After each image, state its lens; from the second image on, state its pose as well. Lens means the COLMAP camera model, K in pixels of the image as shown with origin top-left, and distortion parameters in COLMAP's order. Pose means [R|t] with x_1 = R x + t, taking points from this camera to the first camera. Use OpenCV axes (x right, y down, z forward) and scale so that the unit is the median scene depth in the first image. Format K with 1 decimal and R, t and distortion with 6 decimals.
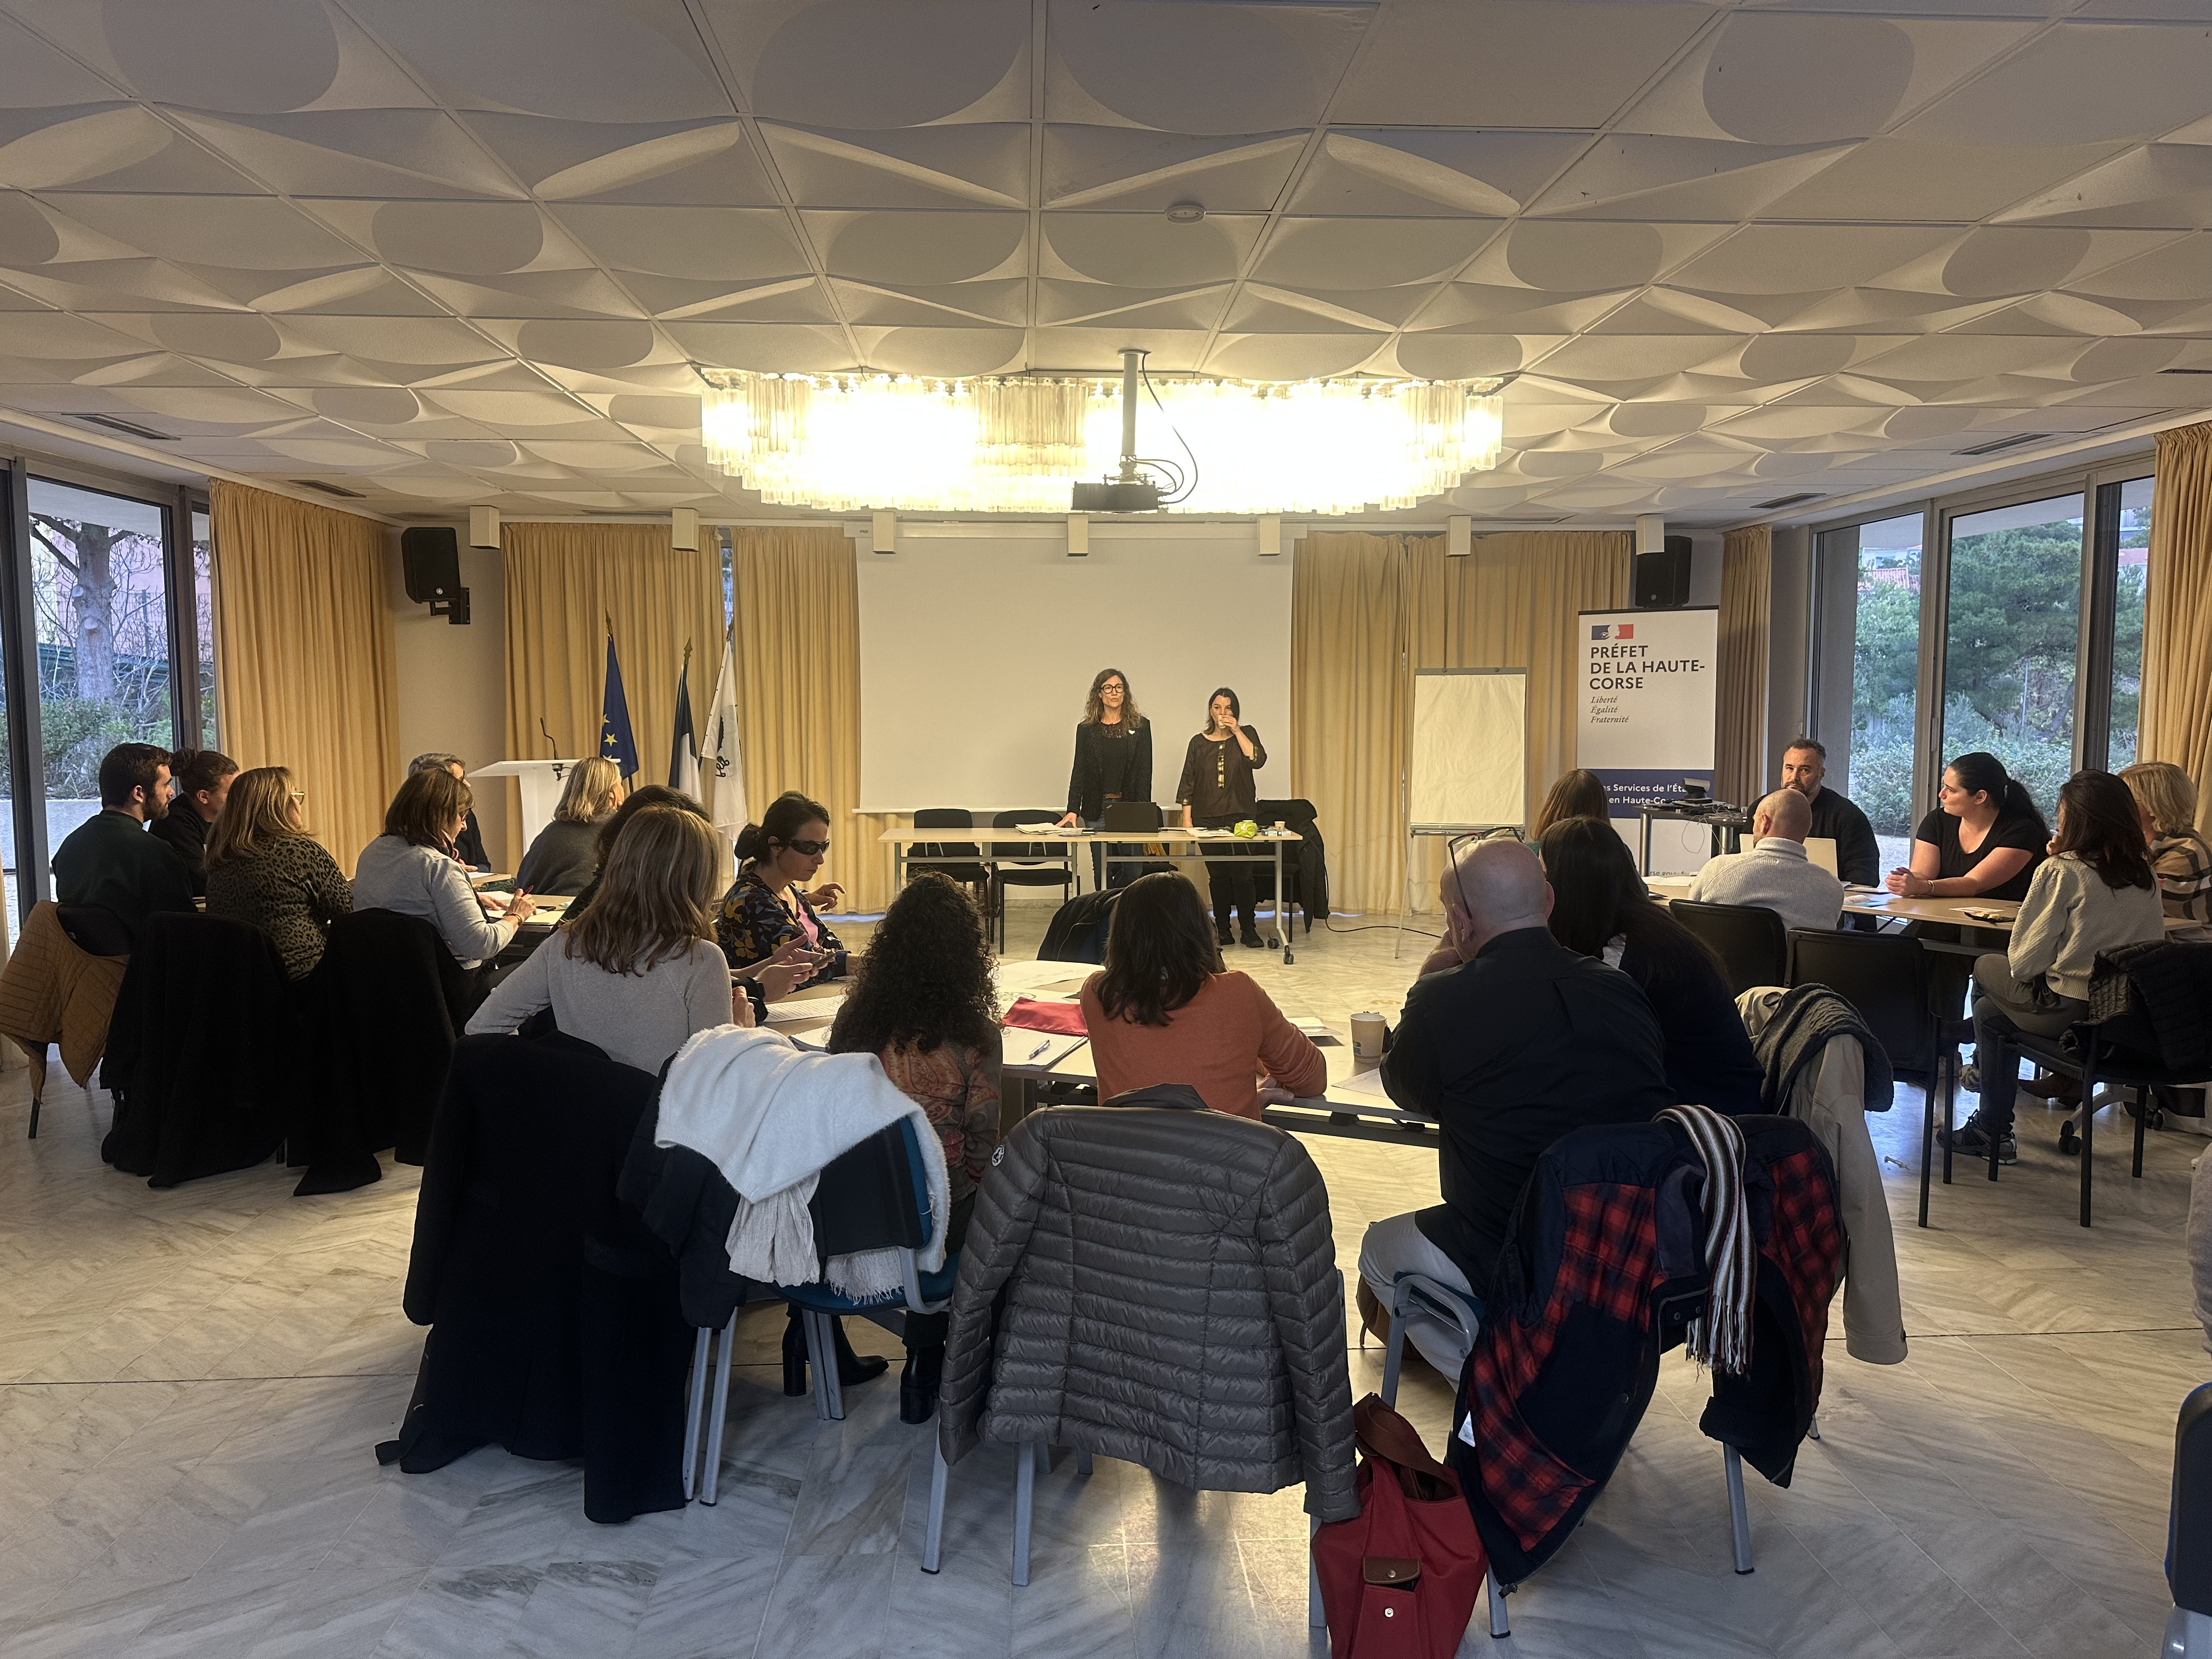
lens RADIAL K [[1518.4, 0, 1106.0], [0, 1518.4, 829.5], [0, 0, 1]] dist [0.069393, -0.111878]
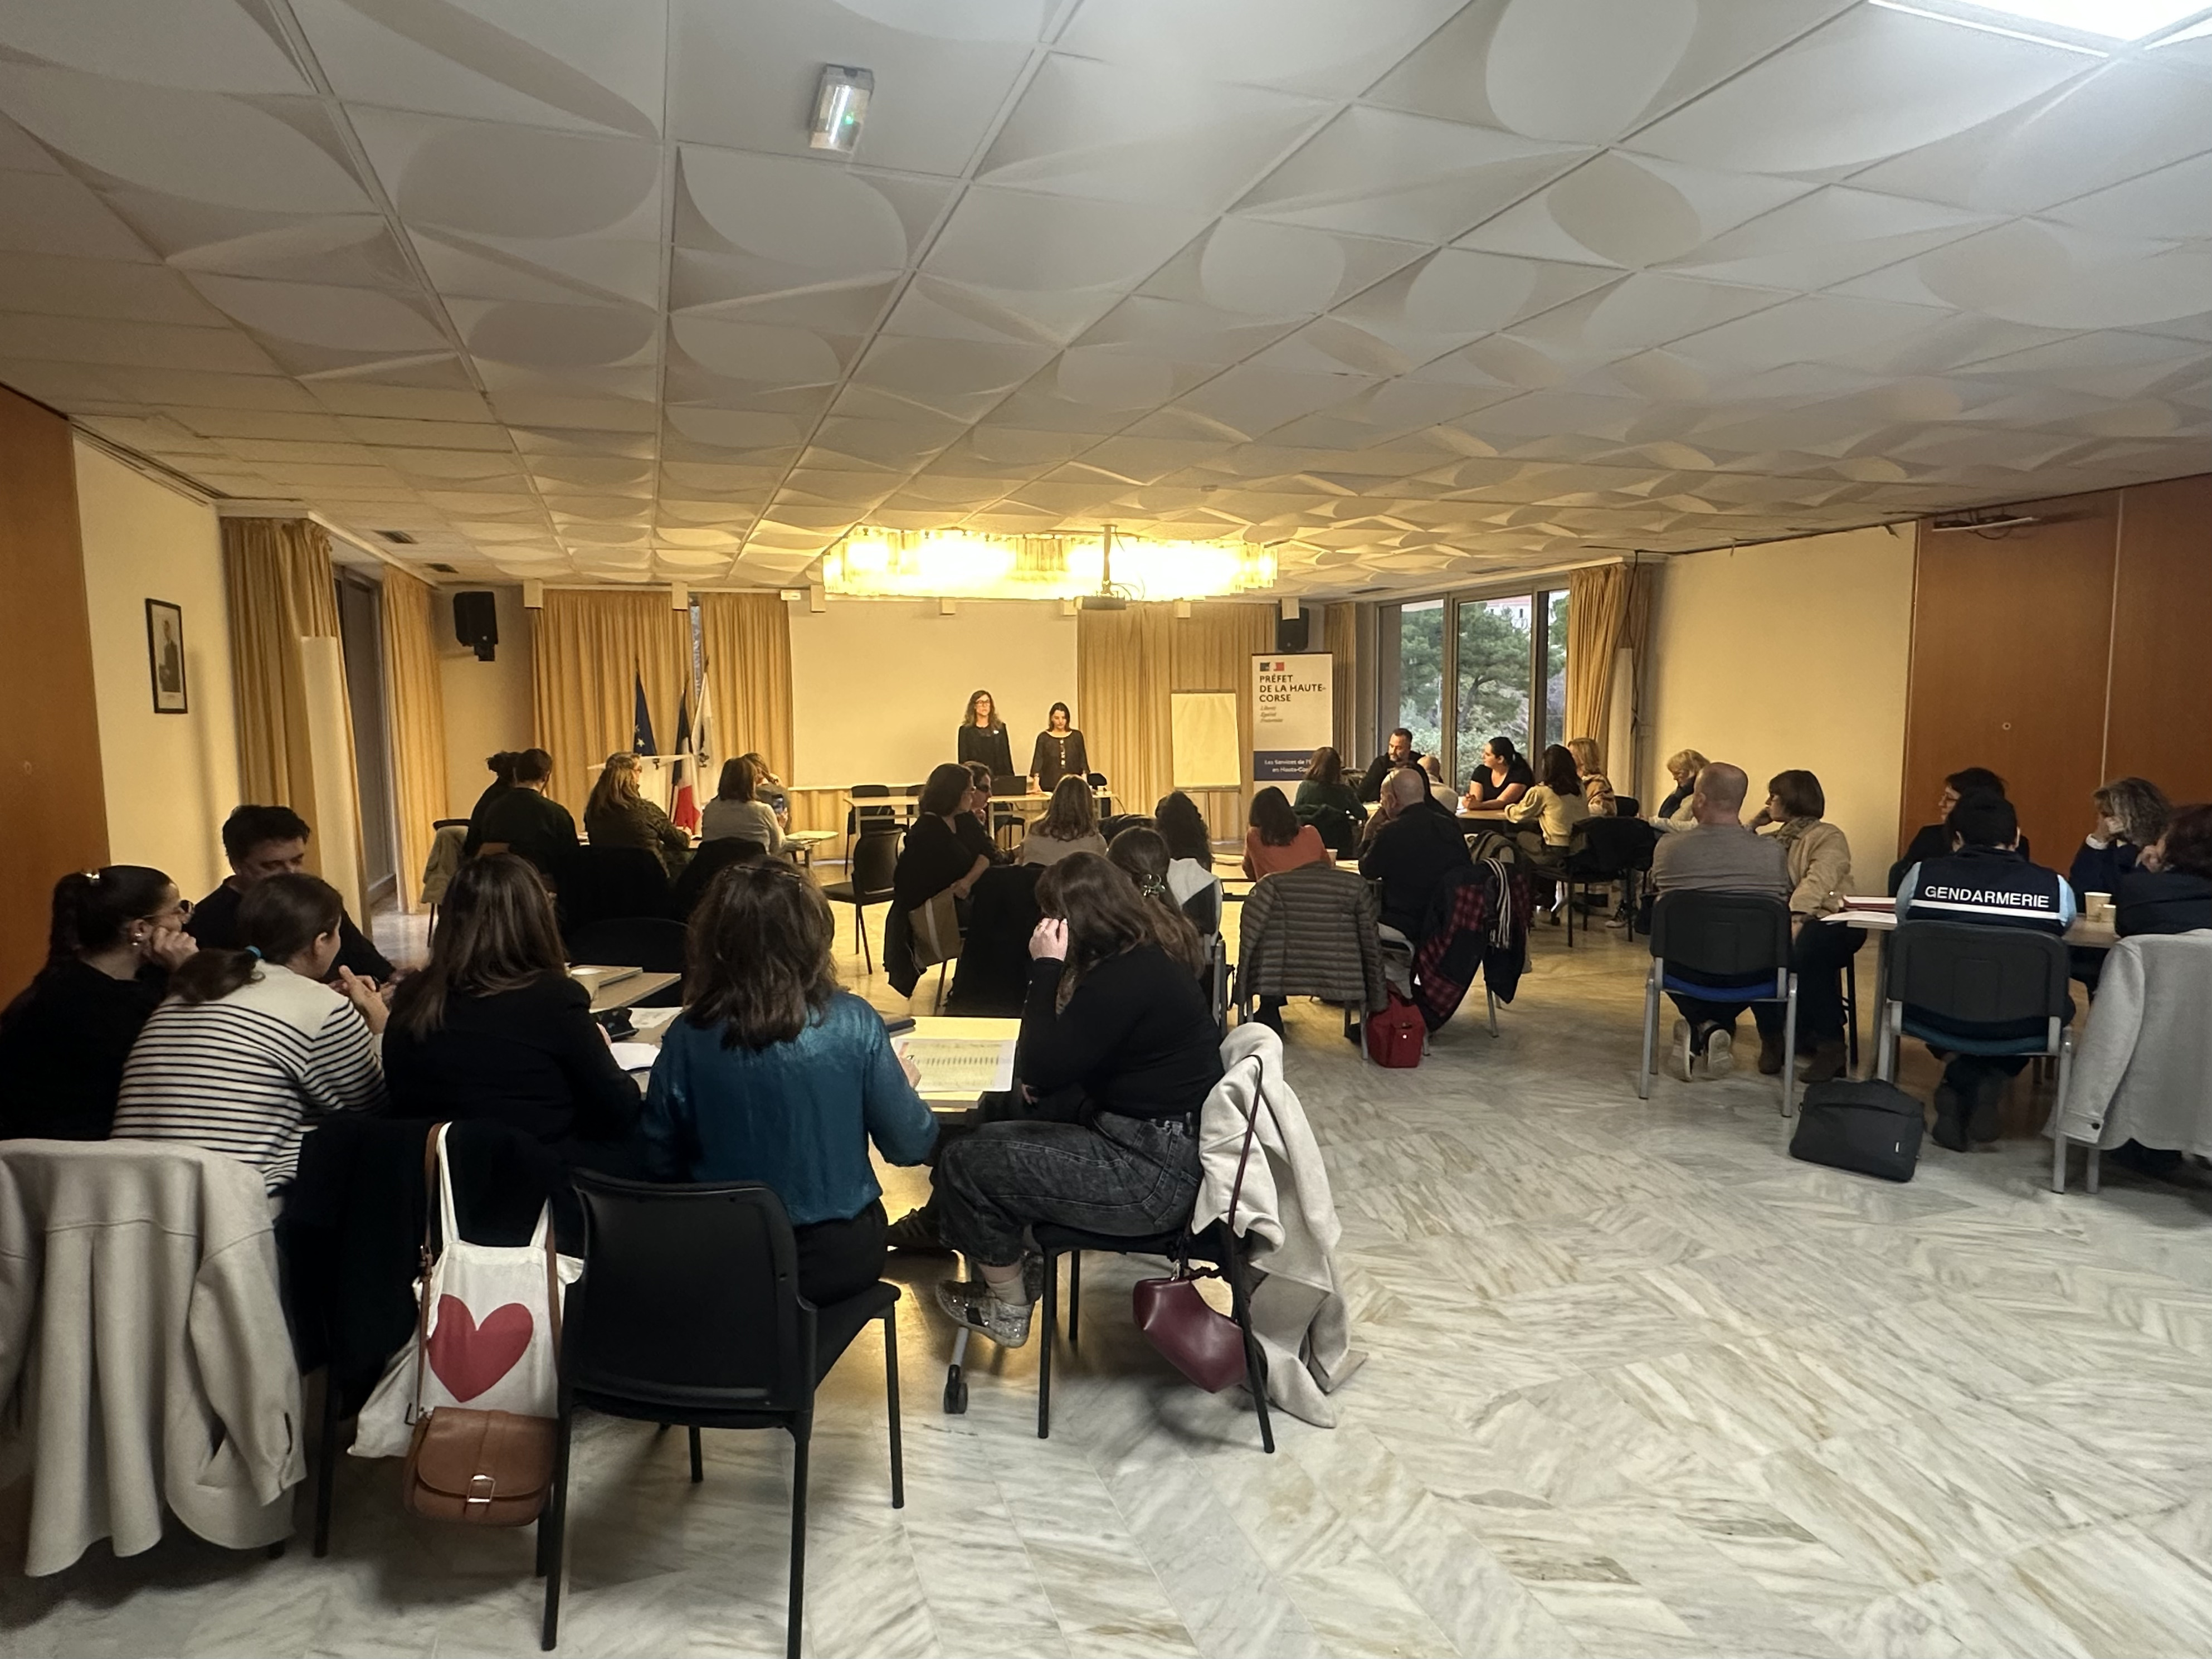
lens RADIAL K [[1278.7, 0, 1106.0], [0, 1278.7, 829.5], [0, 0, 1]] dist [-0.001755, -0.000157]
pose [[0.957773, -0.035817, 0.285287, -0.352143], [0.032063, 0.999327, 0.017818, 0.022047], [-0.285733, -0.007918, 0.958277, -0.389067]]
